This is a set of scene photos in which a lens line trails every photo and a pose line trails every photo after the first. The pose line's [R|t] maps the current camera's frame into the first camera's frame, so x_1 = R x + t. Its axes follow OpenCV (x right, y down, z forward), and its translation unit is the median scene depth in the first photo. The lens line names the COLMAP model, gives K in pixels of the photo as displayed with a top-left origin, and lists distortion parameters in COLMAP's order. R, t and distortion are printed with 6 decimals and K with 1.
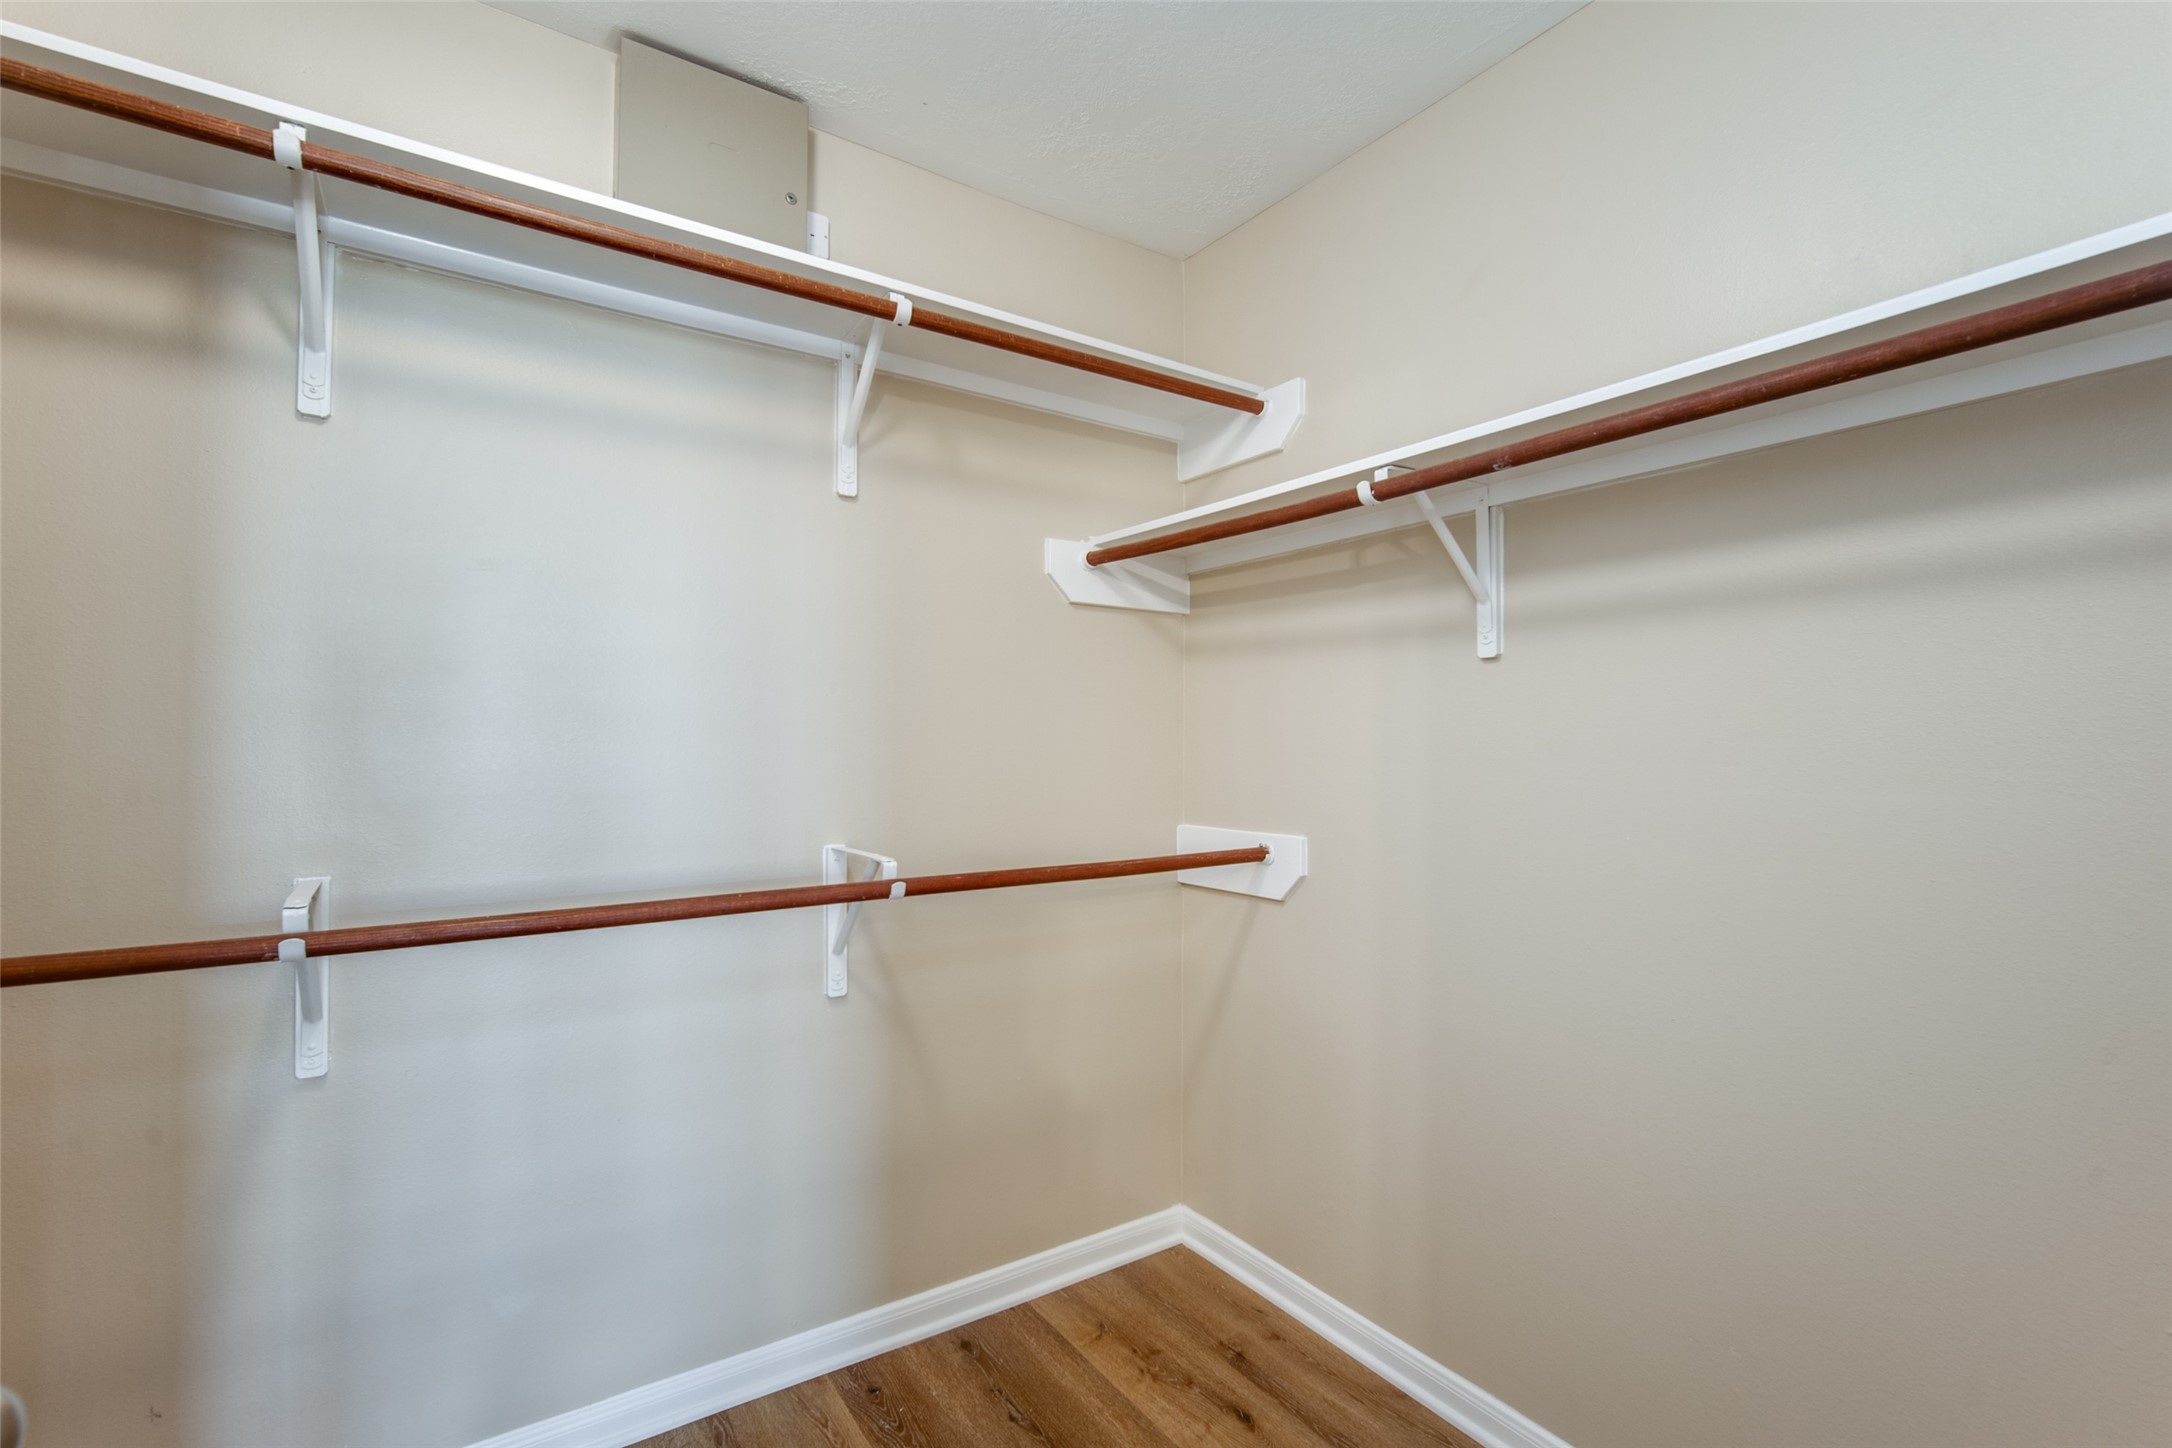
lens RADIAL K [[957.7, 0, 1085.0], [0, 957.7, 721.9], [0, 0, 1]] dist [-0.009848, 0.002616]
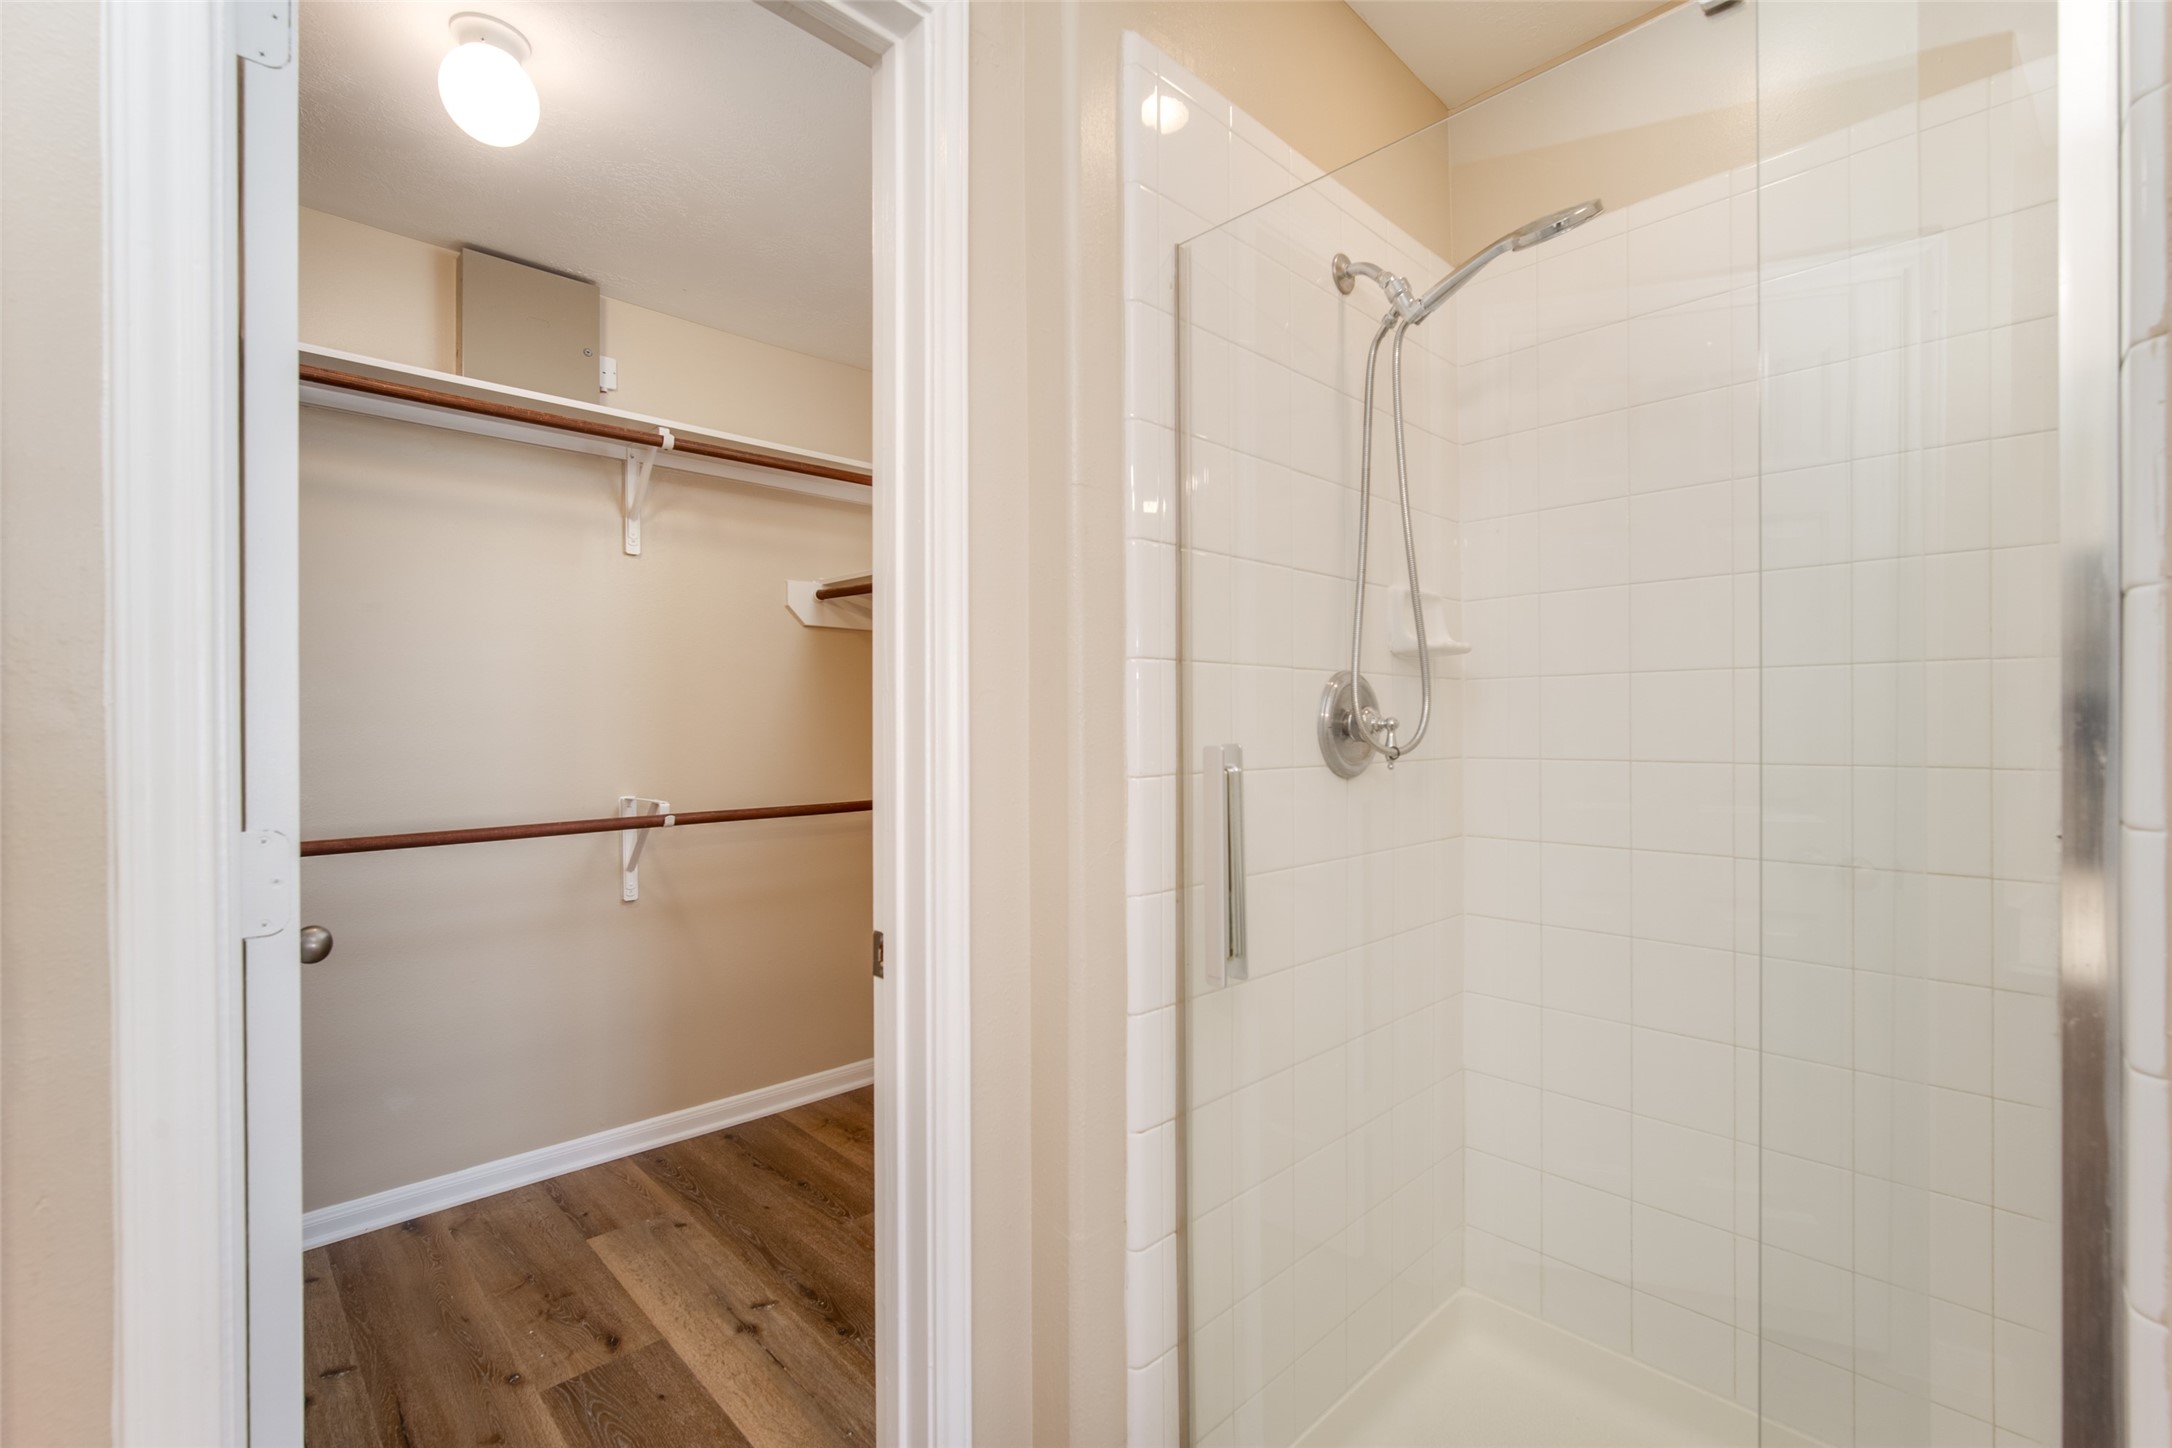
lens RADIAL K [[957.7, 0, 1088.2], [0, 957.7, 730.0], [0, 0, 1]] dist [-0.009848, 0.002616]
pose [[0.984949, -0.006052, 0.172737, 0.181549], [0.001227, 0.999607, 0.028022, -0.011623], [-0.172838, -0.027388, 0.984569, -0.560297]]
